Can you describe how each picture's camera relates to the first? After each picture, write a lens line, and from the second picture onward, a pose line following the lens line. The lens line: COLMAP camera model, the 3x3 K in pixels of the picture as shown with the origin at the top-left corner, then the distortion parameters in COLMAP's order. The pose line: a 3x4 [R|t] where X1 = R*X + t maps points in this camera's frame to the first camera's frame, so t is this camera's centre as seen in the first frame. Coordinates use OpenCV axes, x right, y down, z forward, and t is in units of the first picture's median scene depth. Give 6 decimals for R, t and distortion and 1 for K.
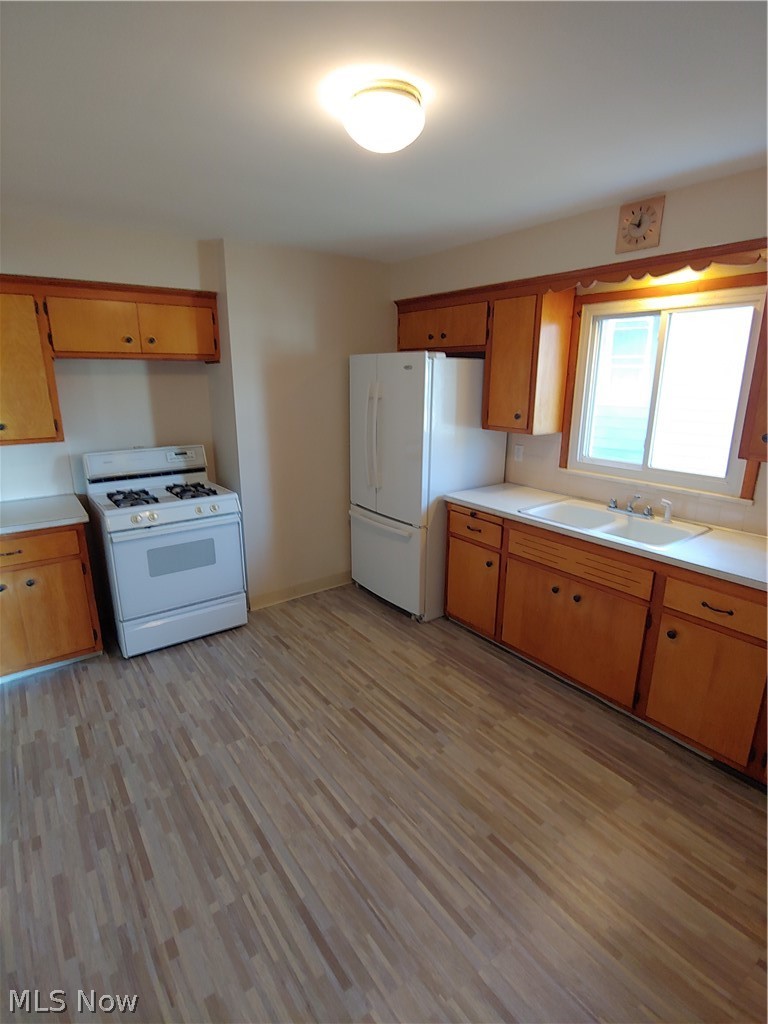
lens RADIAL K [[505.8, 0, 385.5], [0, 505.8, 511.5], [0, 0, 1]] dist [-0.010876, -0.010634]
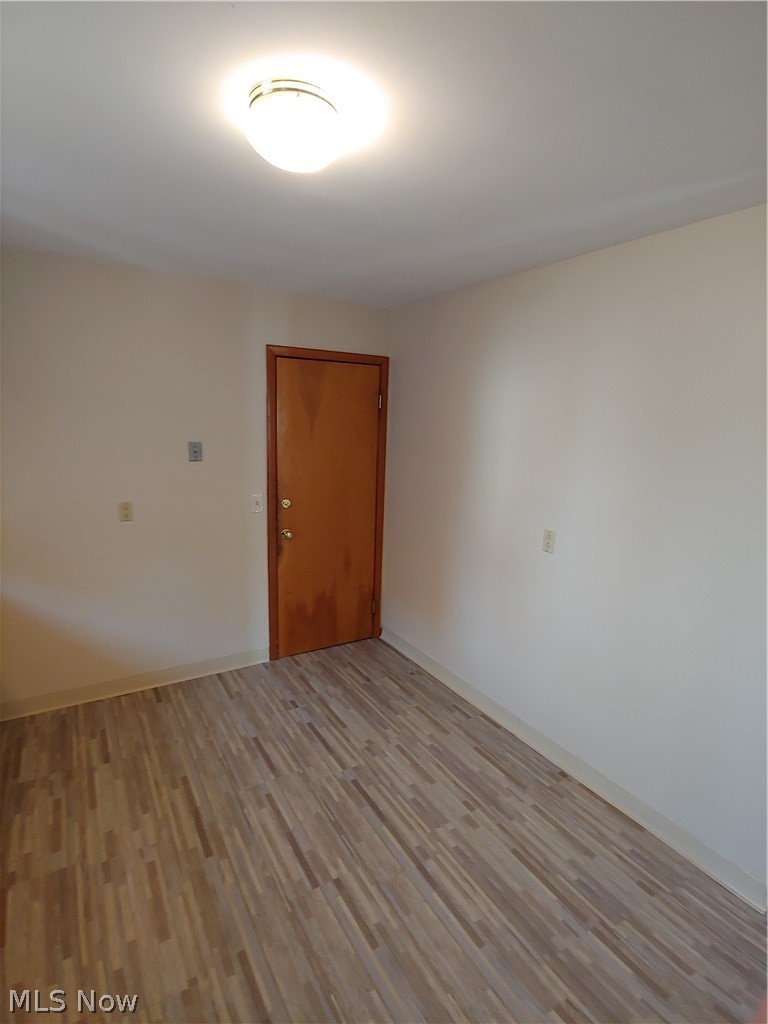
lens RADIAL K [[505.8, 0, 384.8], [0, 505.8, 512.1], [0, 0, 1]] dist [-0.010876, -0.010634]
pose [[-0.995526, -0.053223, 0.078066, -0.197095], [-0.013895, 0.899731, 0.436224, -0.453588], [-0.093455, 0.433187, -0.896446, 1.573710]]
